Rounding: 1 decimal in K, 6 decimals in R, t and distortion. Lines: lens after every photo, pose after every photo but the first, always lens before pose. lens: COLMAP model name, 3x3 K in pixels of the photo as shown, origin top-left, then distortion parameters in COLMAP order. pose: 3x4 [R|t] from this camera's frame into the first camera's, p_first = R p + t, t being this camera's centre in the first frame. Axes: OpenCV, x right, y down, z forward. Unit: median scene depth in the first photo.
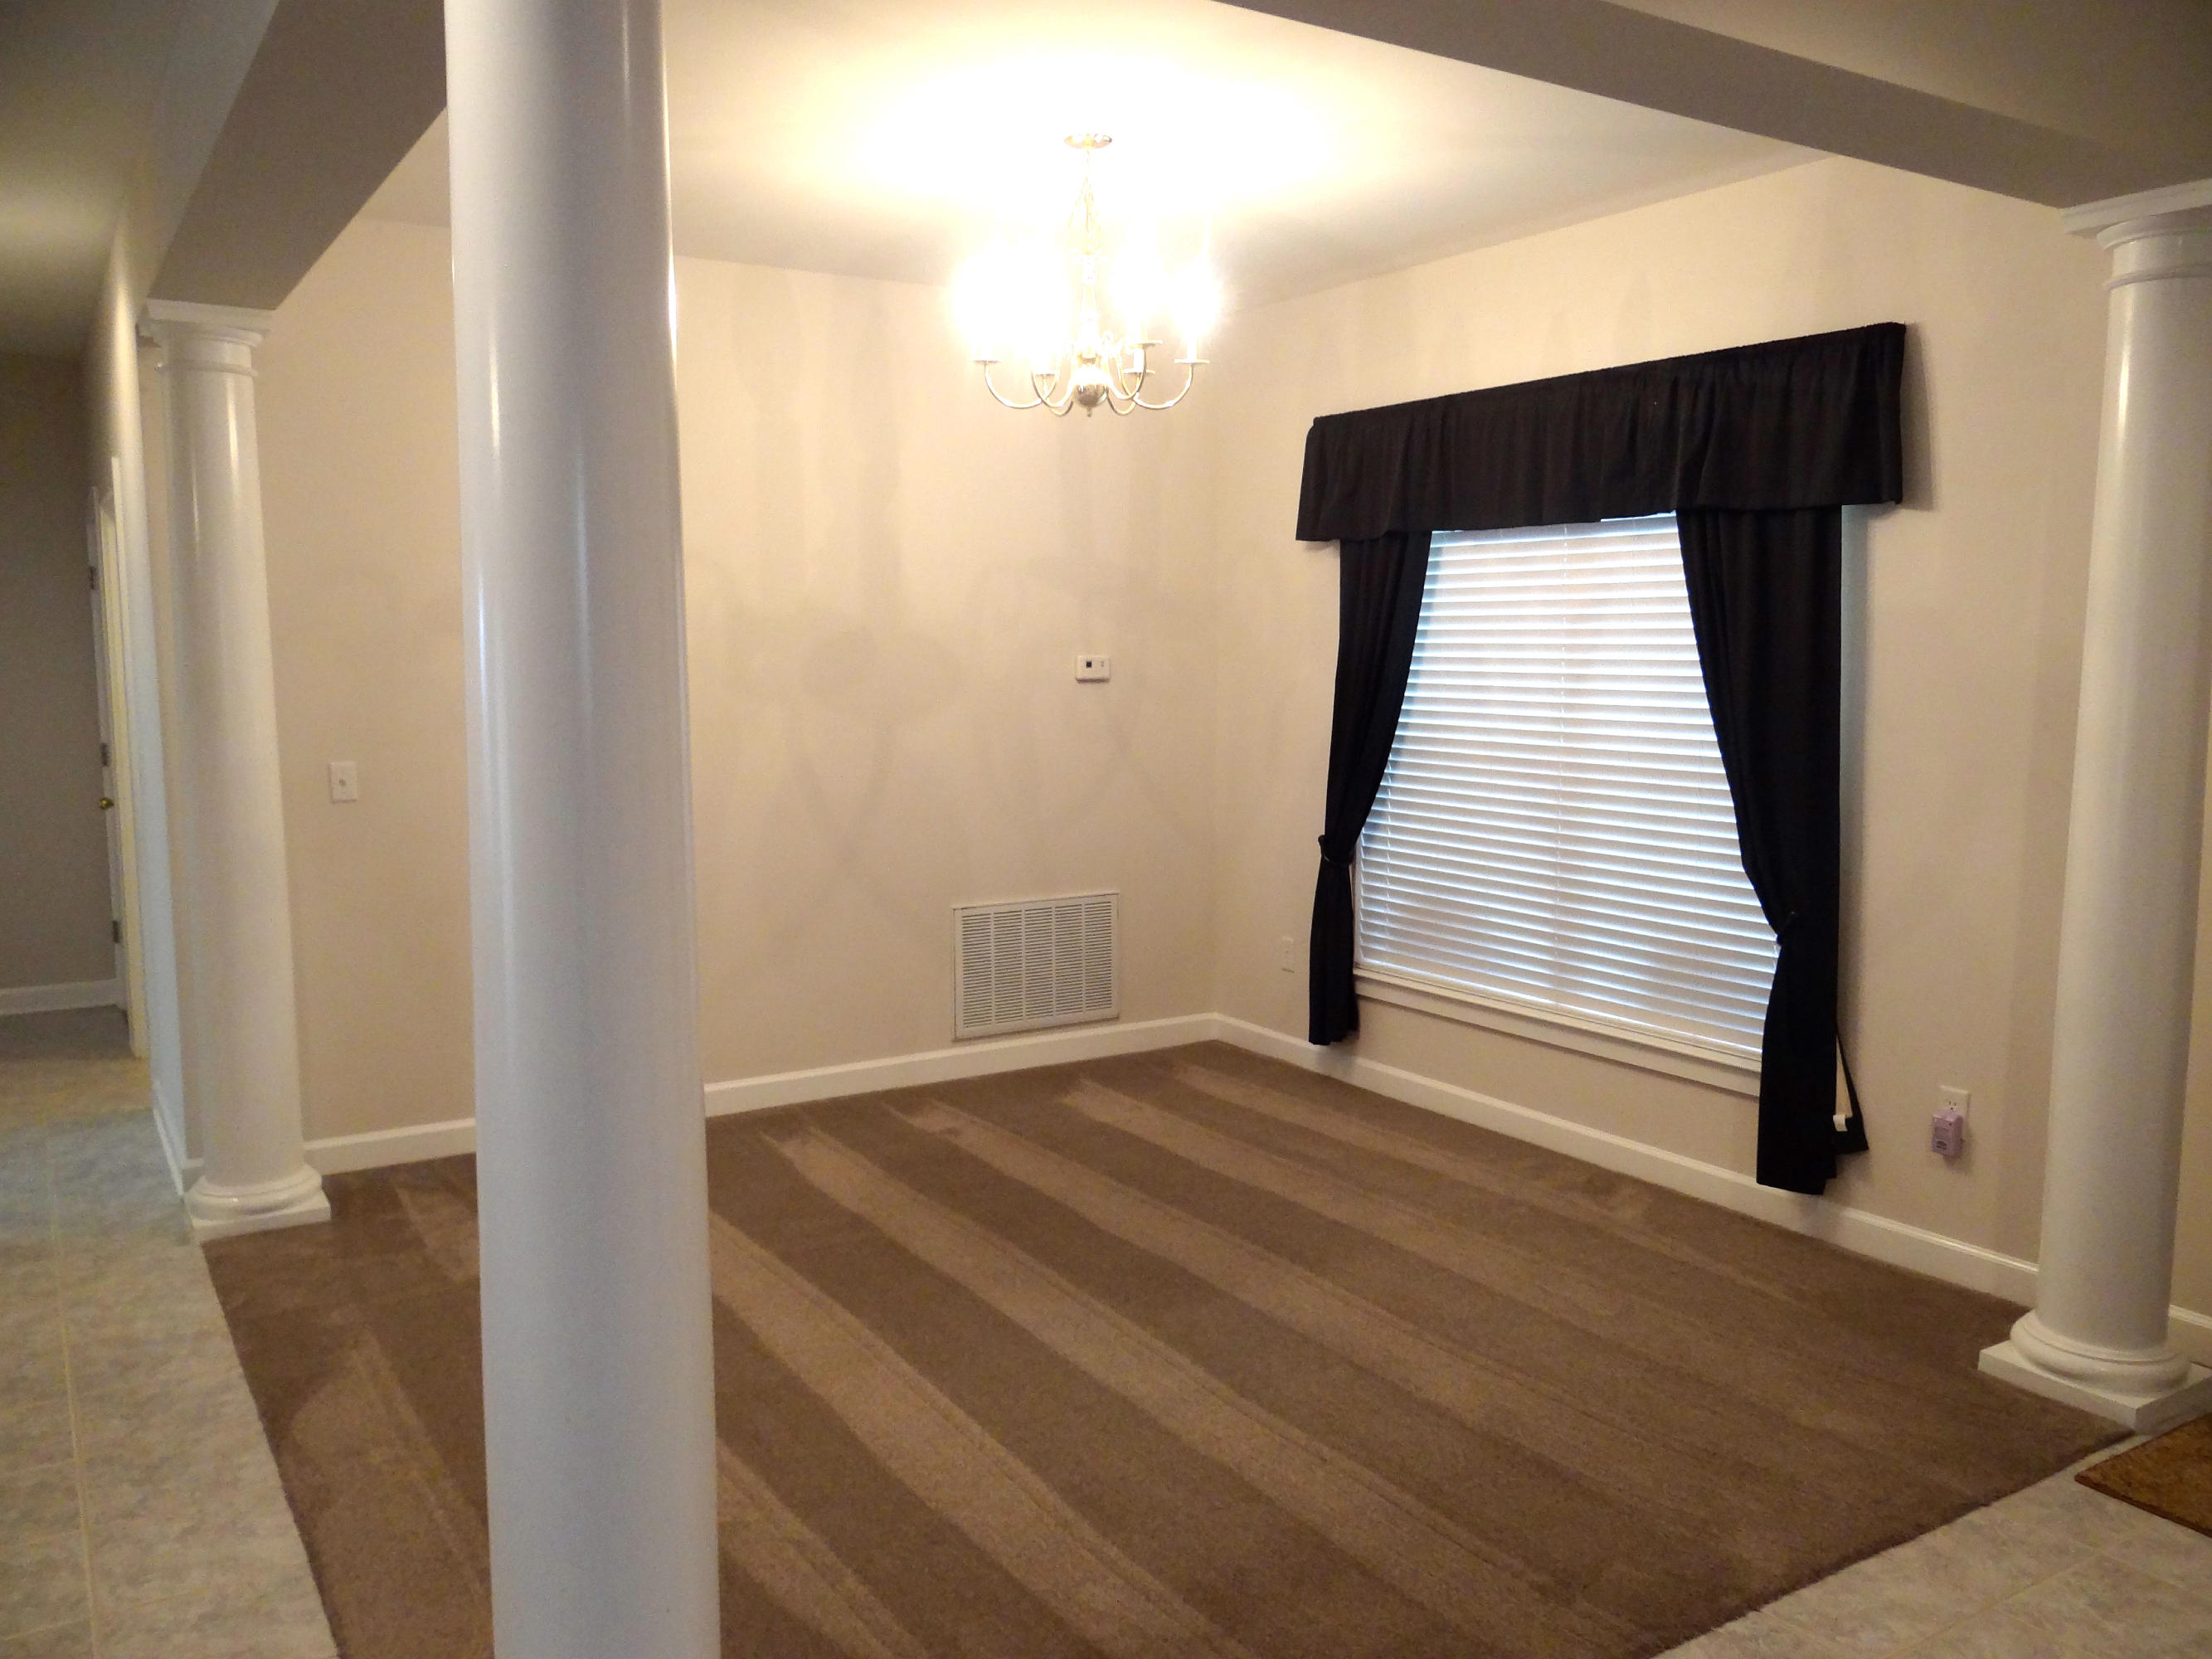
lens RADIAL K [[1751.6, 0, 1095.5], [0, 1751.6, 831.9], [0, 0, 1]] dist [-0.006146, 0.008175]
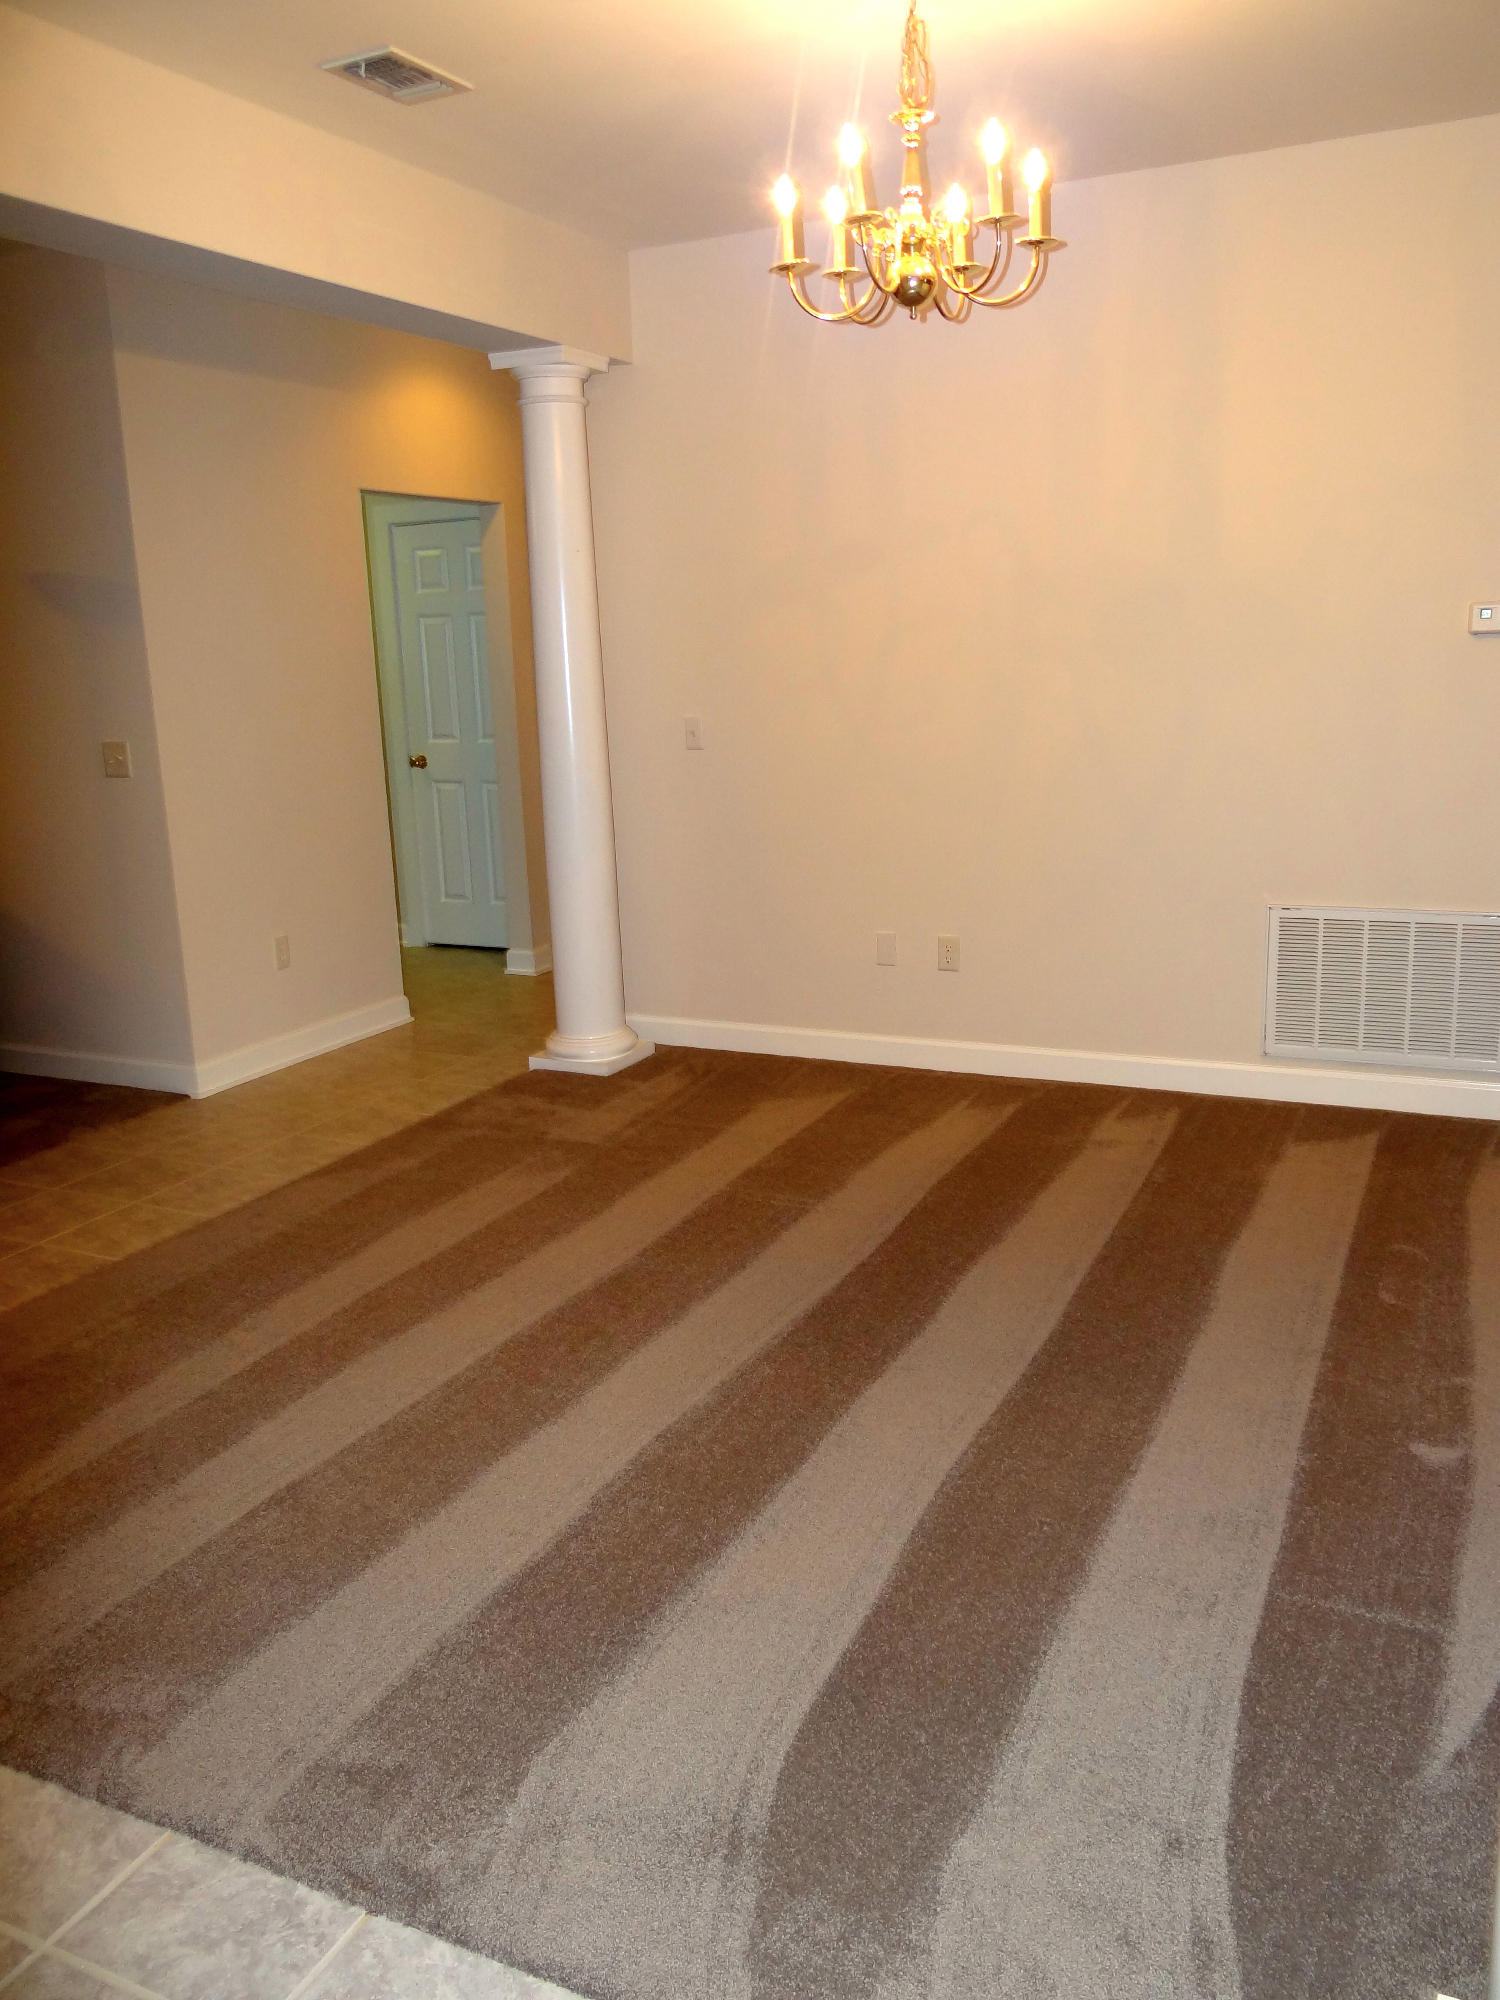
lens RADIAL K [[1583.6, 0, 740.4], [0, 1583.6, 1003.7], [0, 0, 1]] dist [-0.006146, 0.008175]
pose [[0.522049, 0.178766, -0.833971, 0.475981], [-0.056158, 0.982871, 0.175530, -0.033516], [0.851064, -0.044801, 0.523146, 0.391611]]
